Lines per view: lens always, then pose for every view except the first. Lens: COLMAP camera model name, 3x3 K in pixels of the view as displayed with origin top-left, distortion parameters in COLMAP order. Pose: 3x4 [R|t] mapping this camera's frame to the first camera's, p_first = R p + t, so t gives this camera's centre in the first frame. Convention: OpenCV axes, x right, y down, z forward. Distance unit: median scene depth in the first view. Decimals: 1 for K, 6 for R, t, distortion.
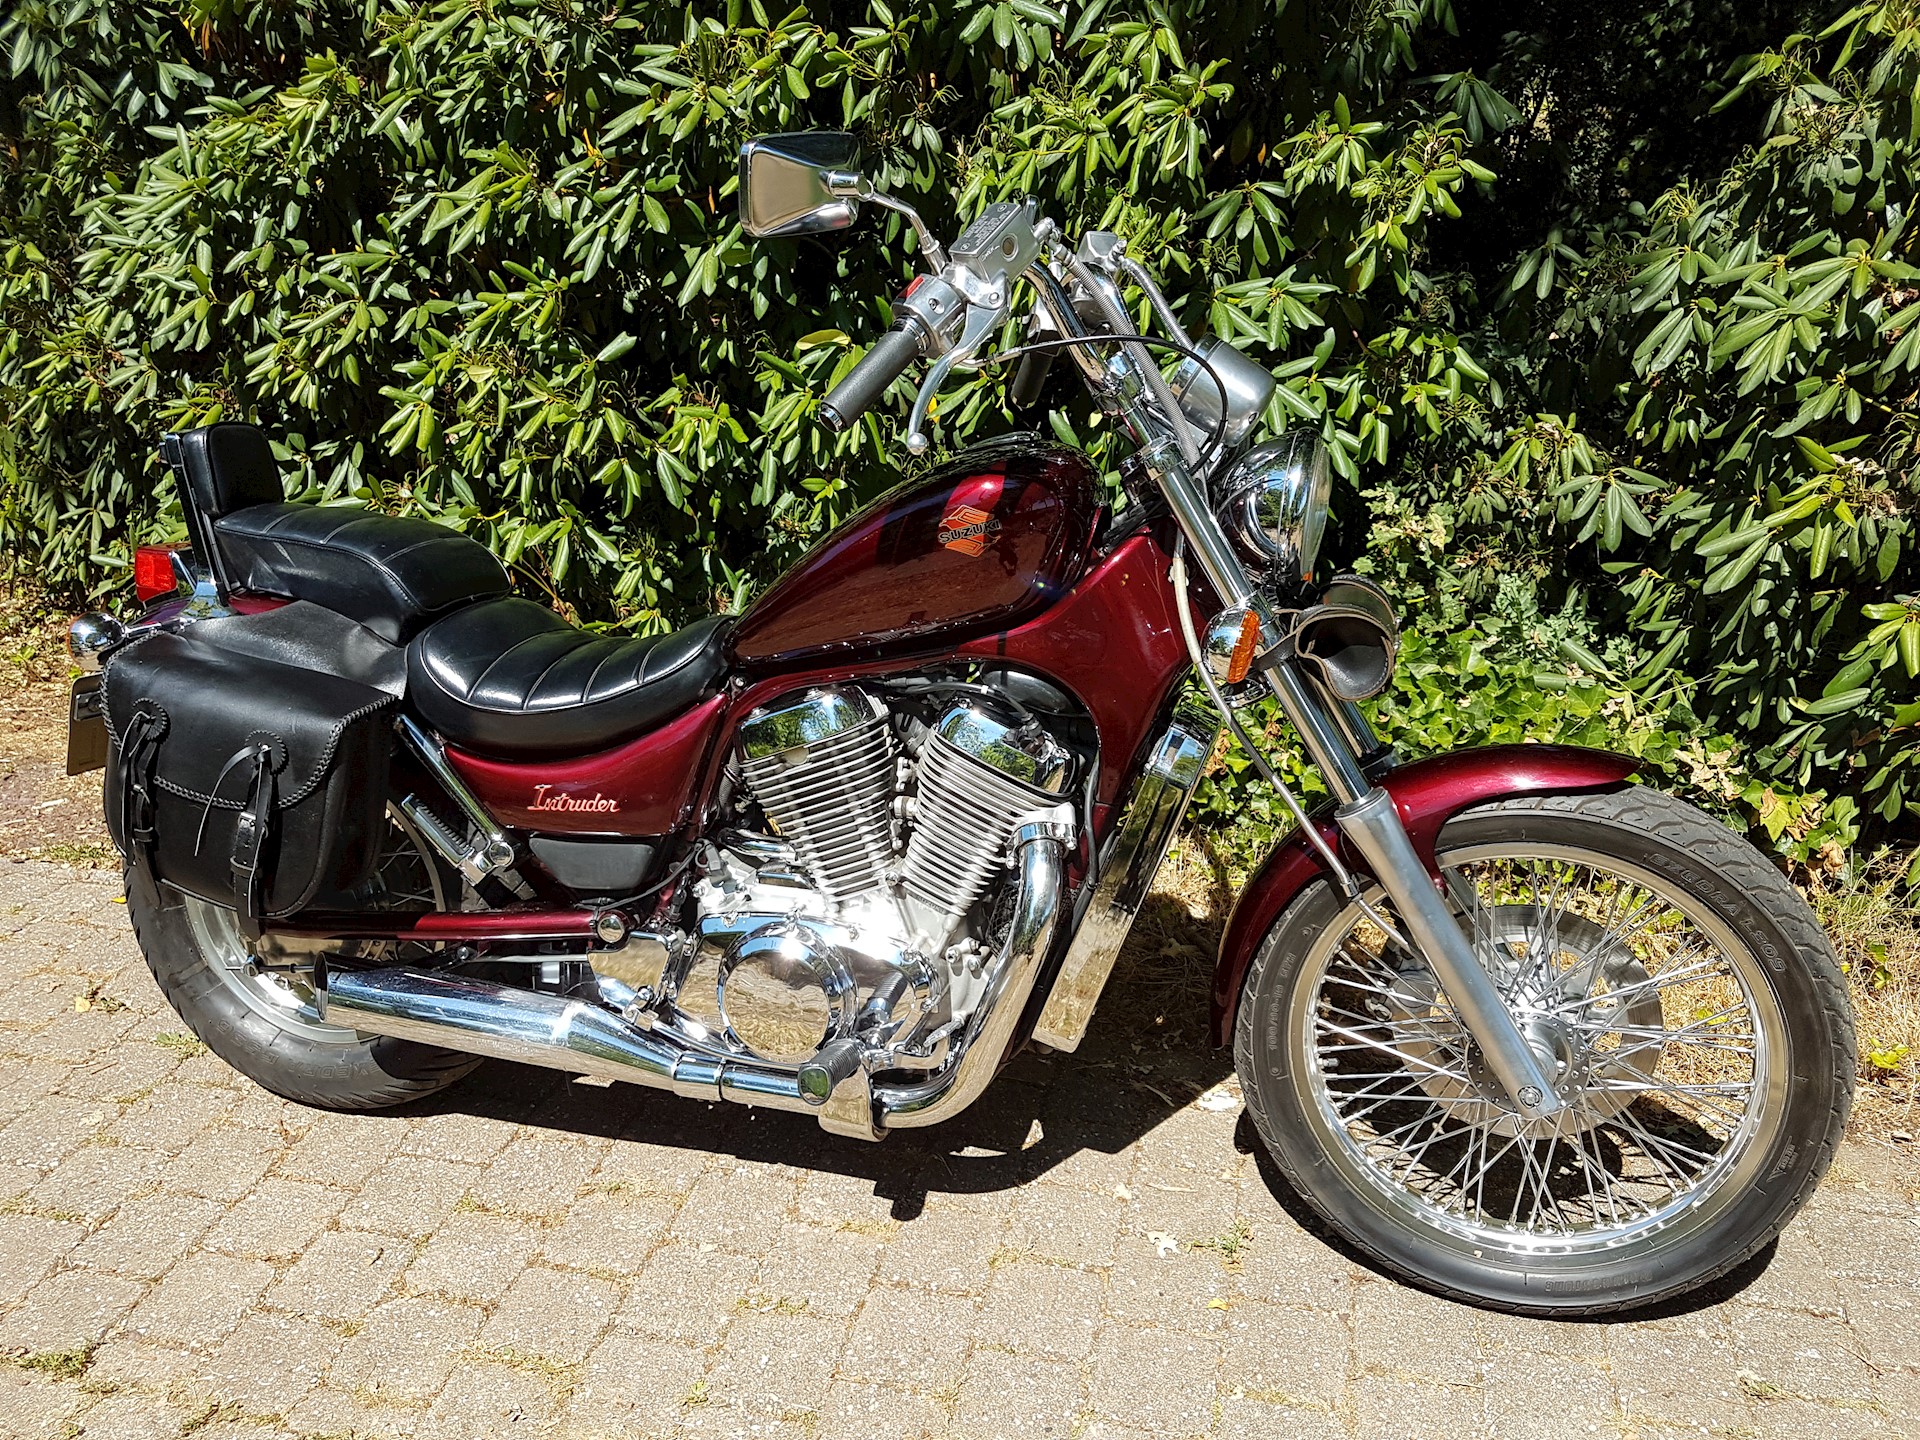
lens RADIAL K [[1496.3, 0, 961.5], [0, 1496.3, 784.8], [0, 0, 1]] dist [0.207758, -0.326930]
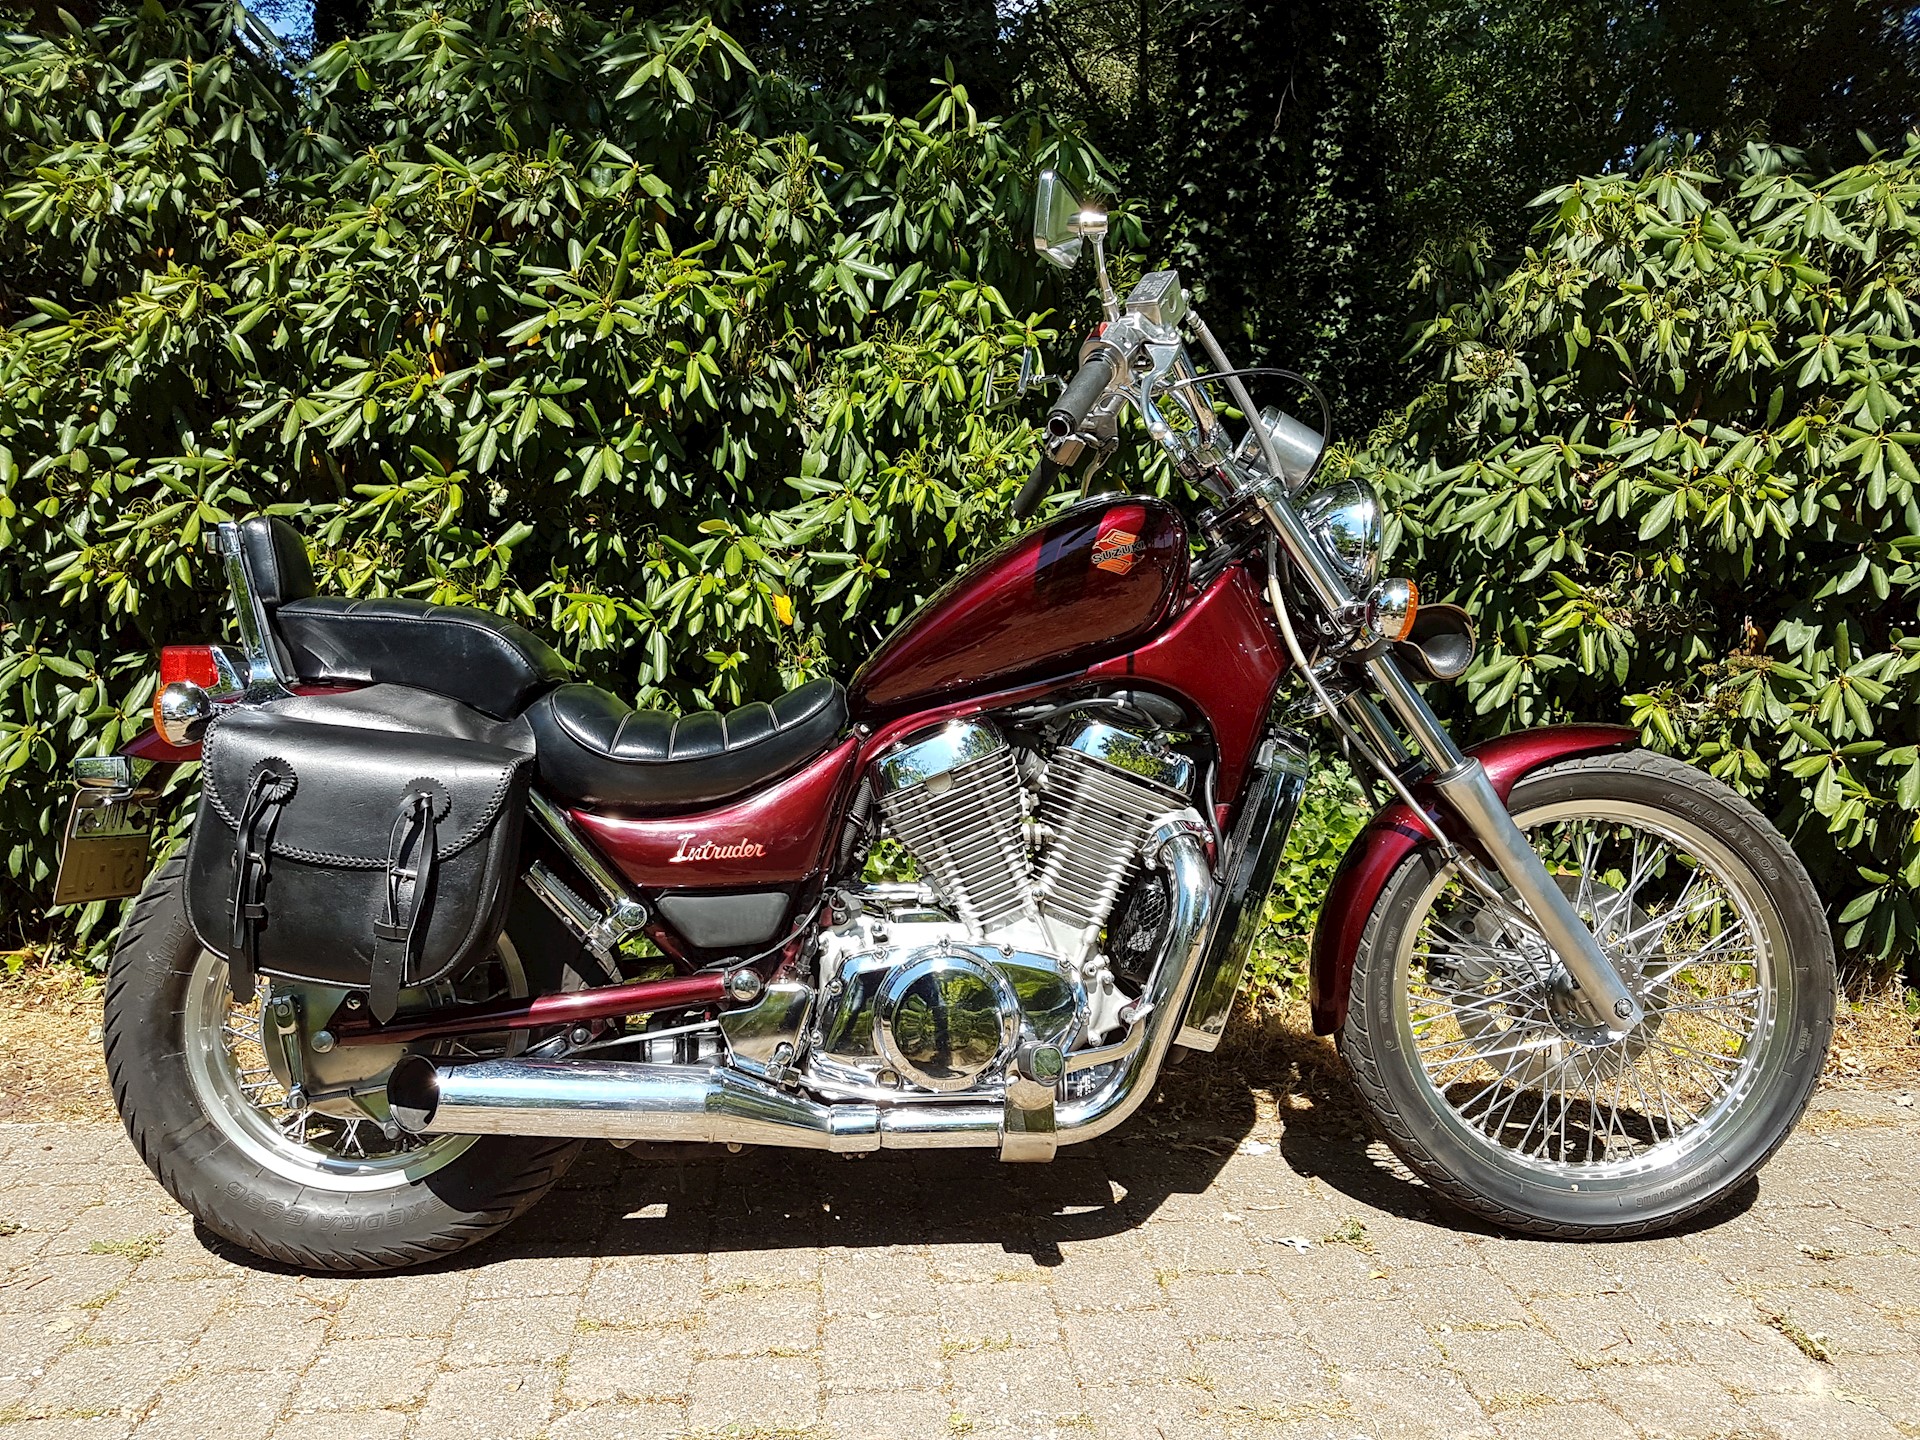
lens RADIAL K [[1496.4, 0, 969.6], [0, 1496.4, 766.0], [0, 0, 1]] dist [0.197131, -0.260536]
pose [[0.945975, -0.043673, 0.321286, -0.320124], [0.123671, 0.964578, -0.233011, 0.162051], [-0.299729, 0.260157, 0.917868, 0.020738]]
